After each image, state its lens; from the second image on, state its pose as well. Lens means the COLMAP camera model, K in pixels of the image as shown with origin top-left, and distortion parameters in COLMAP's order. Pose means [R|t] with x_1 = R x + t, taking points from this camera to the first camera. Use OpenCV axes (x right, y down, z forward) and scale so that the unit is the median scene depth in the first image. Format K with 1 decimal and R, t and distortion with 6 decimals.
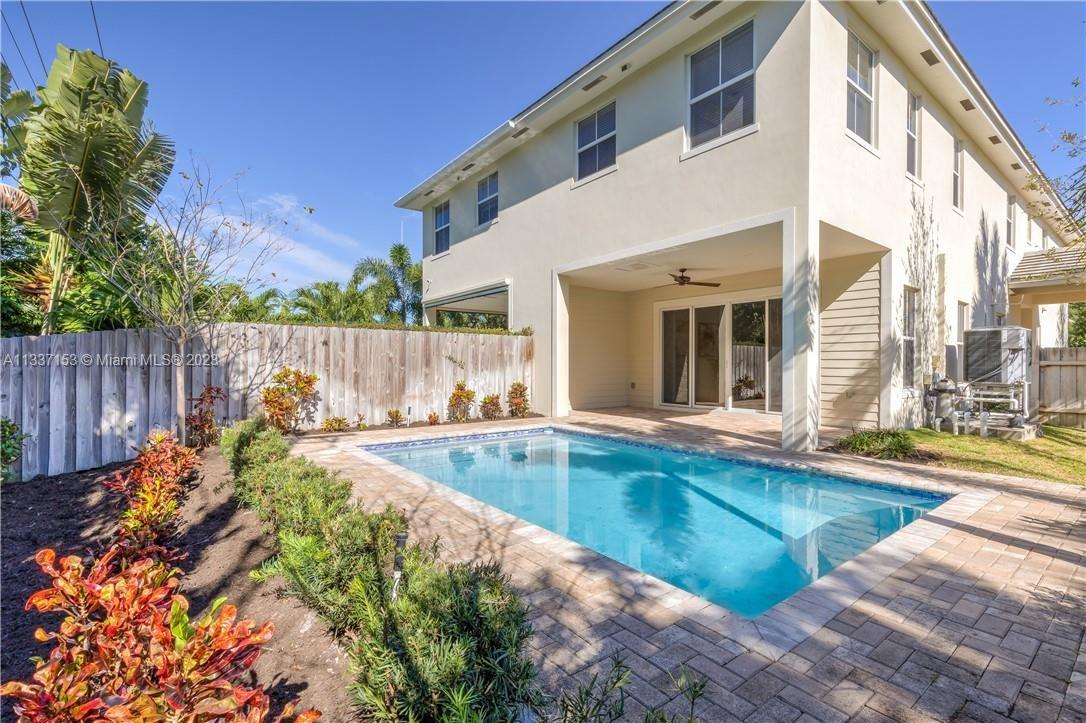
lens RADIAL K [[485.7, 0, 566.1], [0, 485.7, 364.8], [0, 0, 1]] dist [0.002248, 0.000063]
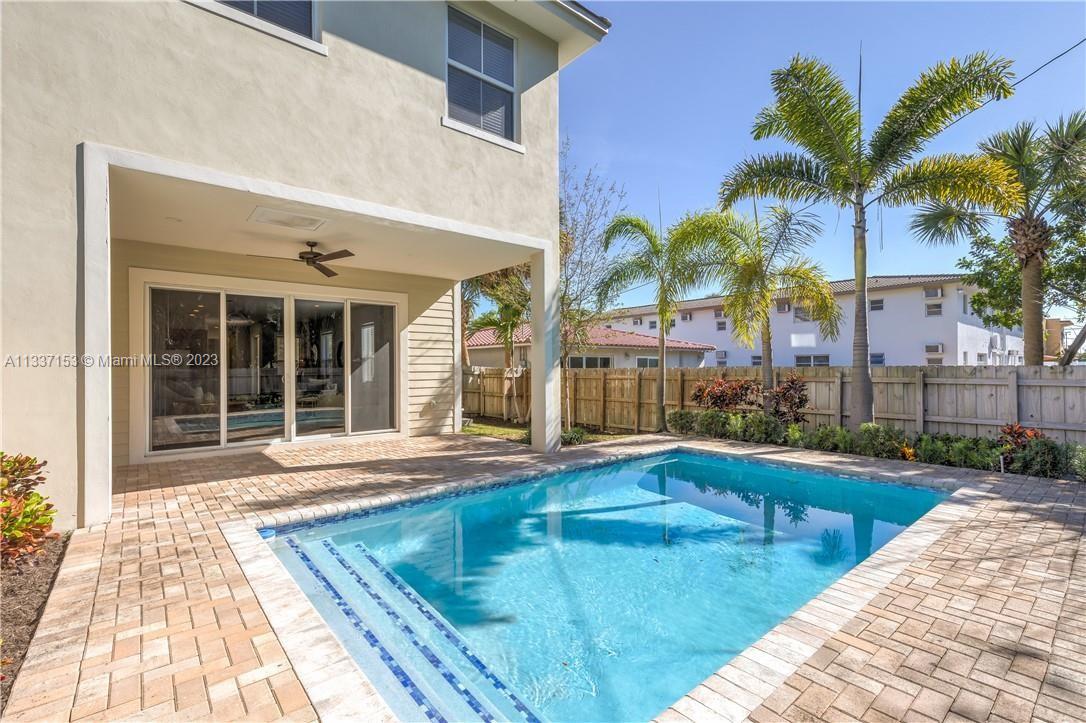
lens RADIAL K [[489.4, 0, 539.0], [0, 489.4, 365.7], [0, 0, 1]] dist [0.001651, 0.000135]
pose [[-0.013374, 0.000907, 0.999910, -0.556810], [0.002715, 0.999996, -0.000871, -0.026392], [-0.999907, 0.002703, -0.013376, 0.847865]]
